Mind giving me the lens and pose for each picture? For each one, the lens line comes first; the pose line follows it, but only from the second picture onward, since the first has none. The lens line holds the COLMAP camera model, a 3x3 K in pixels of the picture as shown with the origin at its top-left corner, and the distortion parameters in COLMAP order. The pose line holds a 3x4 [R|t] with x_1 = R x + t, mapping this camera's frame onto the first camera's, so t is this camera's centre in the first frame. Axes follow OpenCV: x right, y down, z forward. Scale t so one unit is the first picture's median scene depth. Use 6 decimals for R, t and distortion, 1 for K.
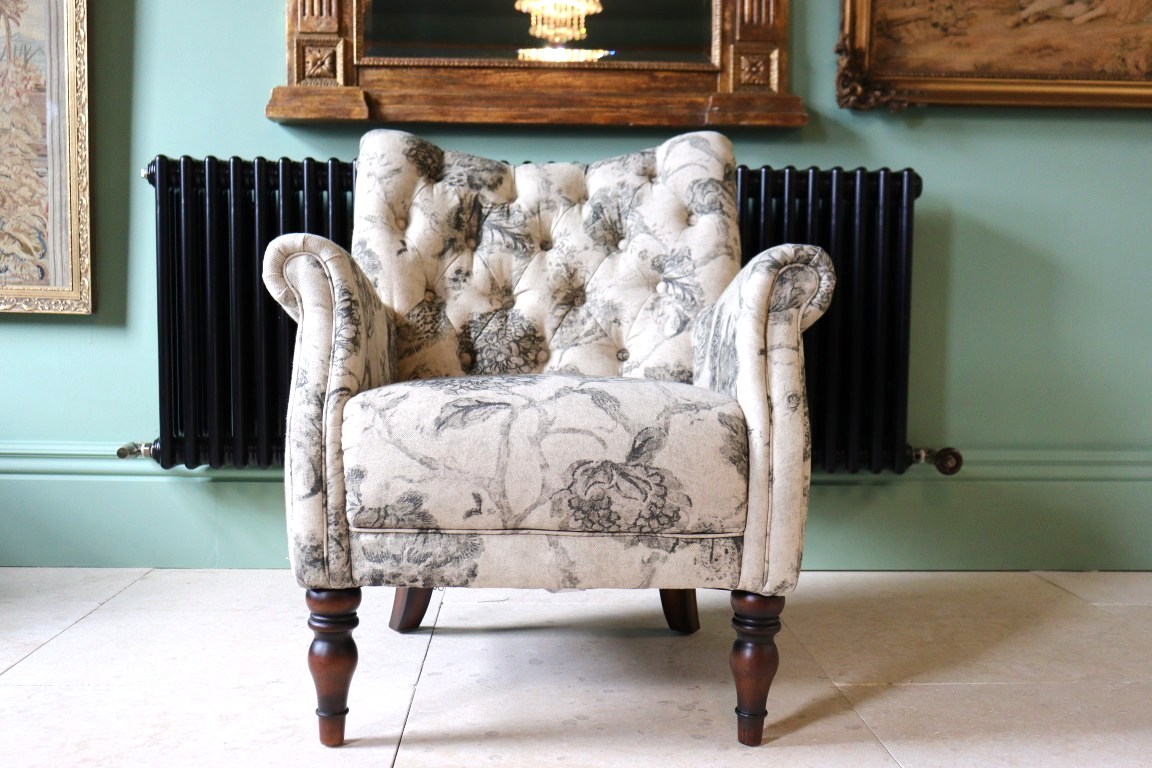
lens RADIAL K [[1143.4, 0, 576.0], [0, 1143.4, 384.0], [0, 0, 1]] dist [0.012903, 0.001271]
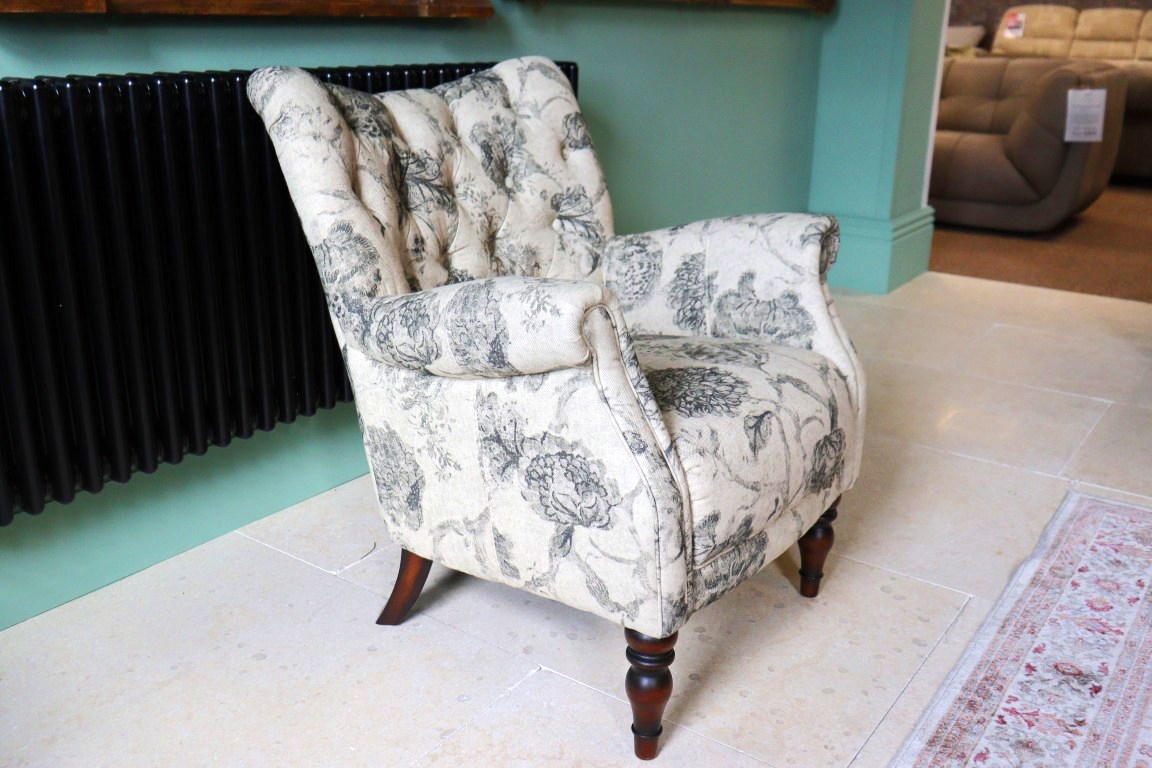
lens RADIAL K [[1058.9, 0, 576.0], [0, 1058.9, 384.0], [0, 0, 1]] dist [0.003355, 0.001104]
pose [[0.616793, -0.257389, 0.743853, -0.674079], [0.043372, 0.954703, 0.294384, -0.230468], [-0.785930, -0.149311, 0.600017, 0.386971]]
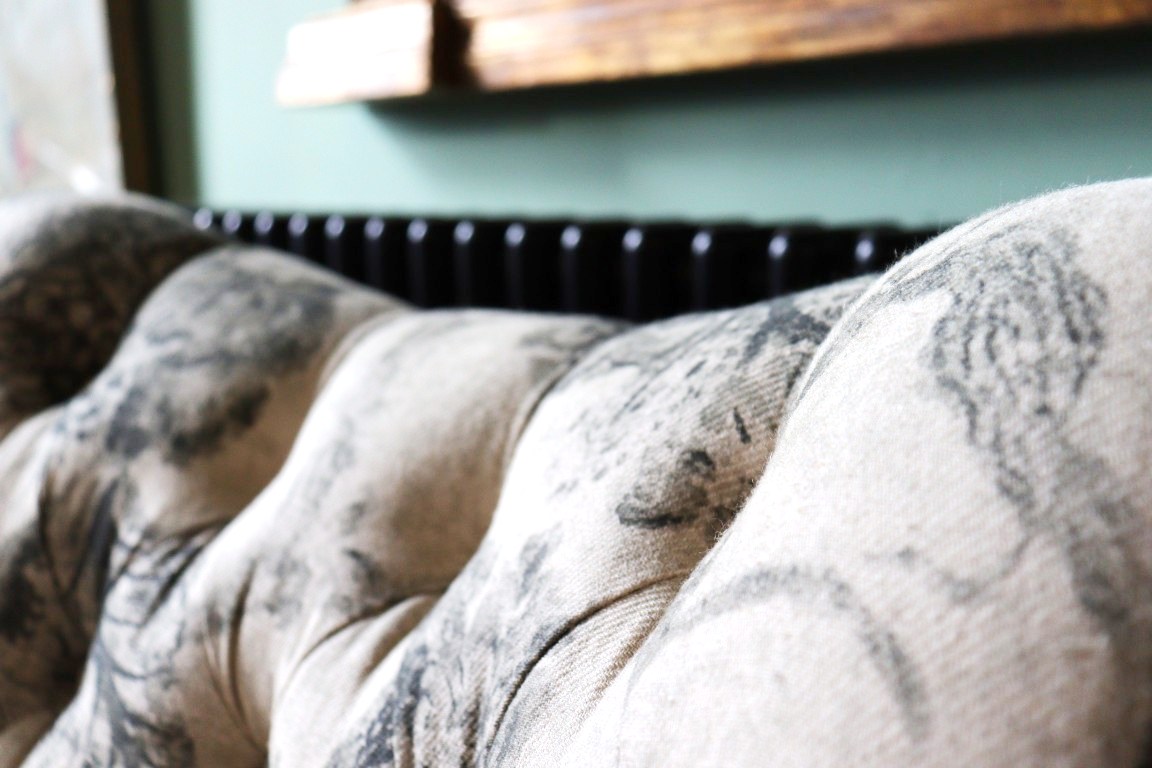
lens RADIAL K [[1239.1, 0, 576.0], [0, 1239.1, 384.0], [0, 0, 1]] dist [0.009307, 0.005190]
pose [[0.664303, 0.107823, -0.739646, 0.167527], [-0.033078, 0.992812, 0.115021, -0.225125], [0.746731, -0.051942, 0.663095, 0.934210]]
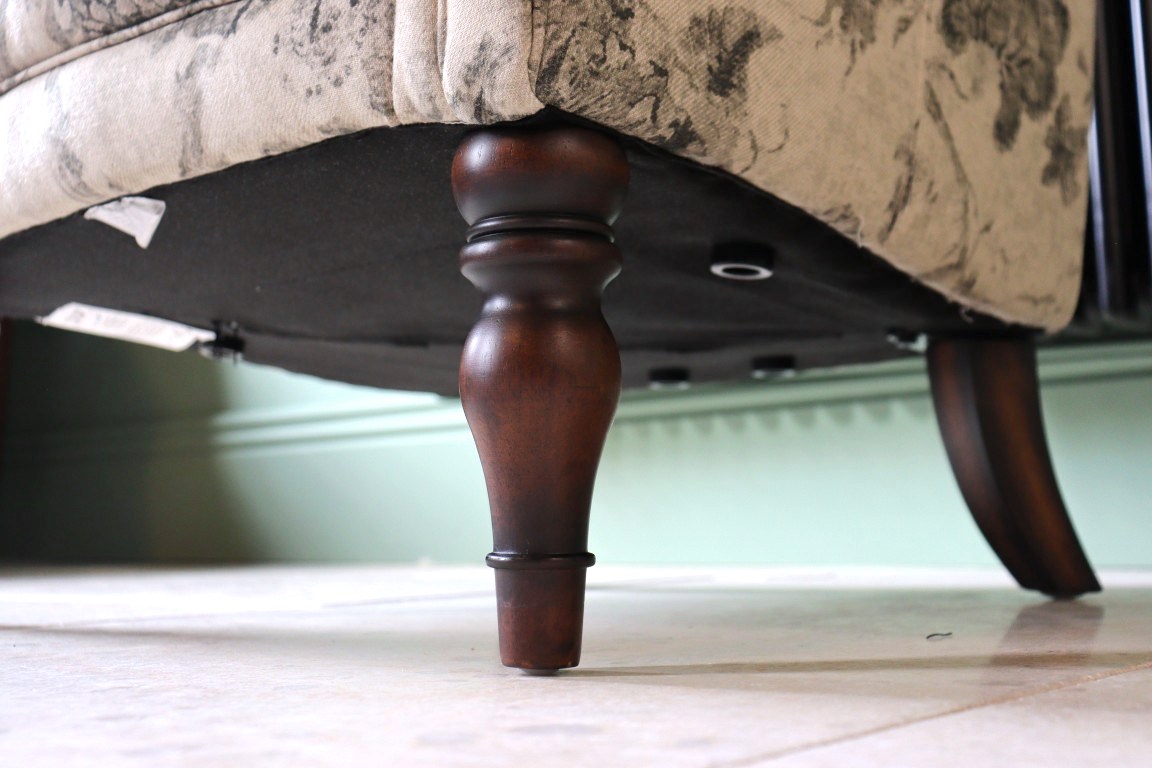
lens RADIAL K [[1379.5, 0, 576.0], [0, 1379.5, 384.0], [0, 0, 1]] dist [0.003715, 0.002560]
pose [[0.711498, -0.099892, -0.695552, 0.315225], [-0.014574, 0.987533, -0.156733, 0.227561], [0.702537, 0.121652, 0.701172, 0.574644]]
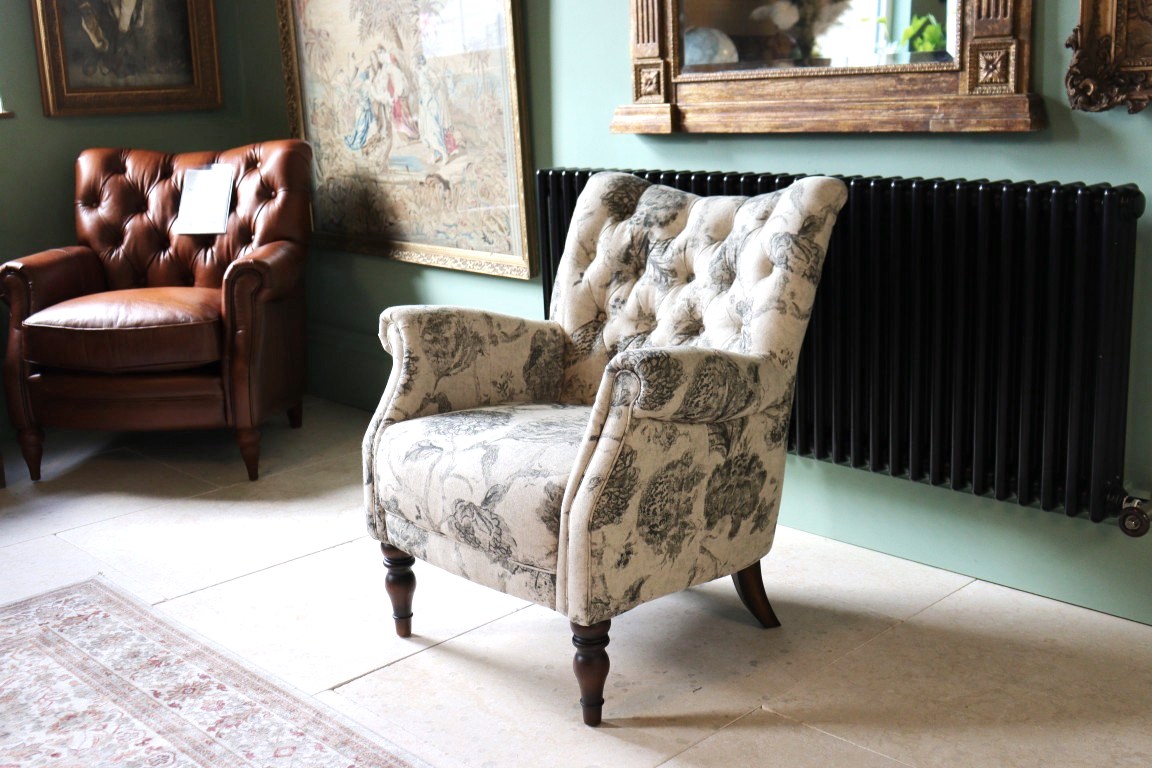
lens RADIAL K [[1258.5, 0, 576.0], [0, 1258.5, 384.0], [0, 0, 1]] dist [0.006891, 0.006231]
pose [[0.664802, 0.137308, -0.734292, 0.884840], [0.000719, 0.982844, 0.184437, -0.261019], [0.747020, -0.123142, 0.653298, 0.063336]]
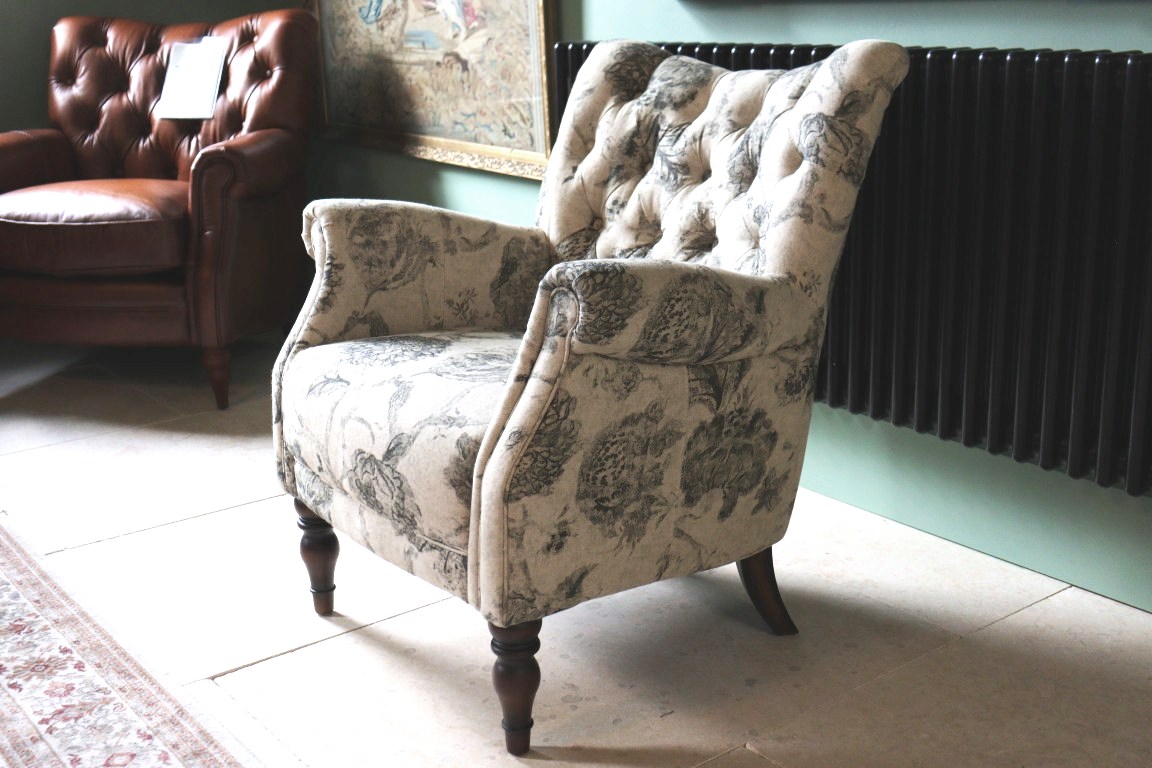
lens RADIAL K [[1340.9, 0, 576.0], [0, 1340.9, 384.0], [0, 0, 1]] dist [0.004523, -0.023476]
pose [[0.578976, 0.203203, -0.789617, 0.804813], [-0.021132, 0.971860, 0.234608, -0.214508], [0.815071, -0.119146, 0.566978, 0.313537]]
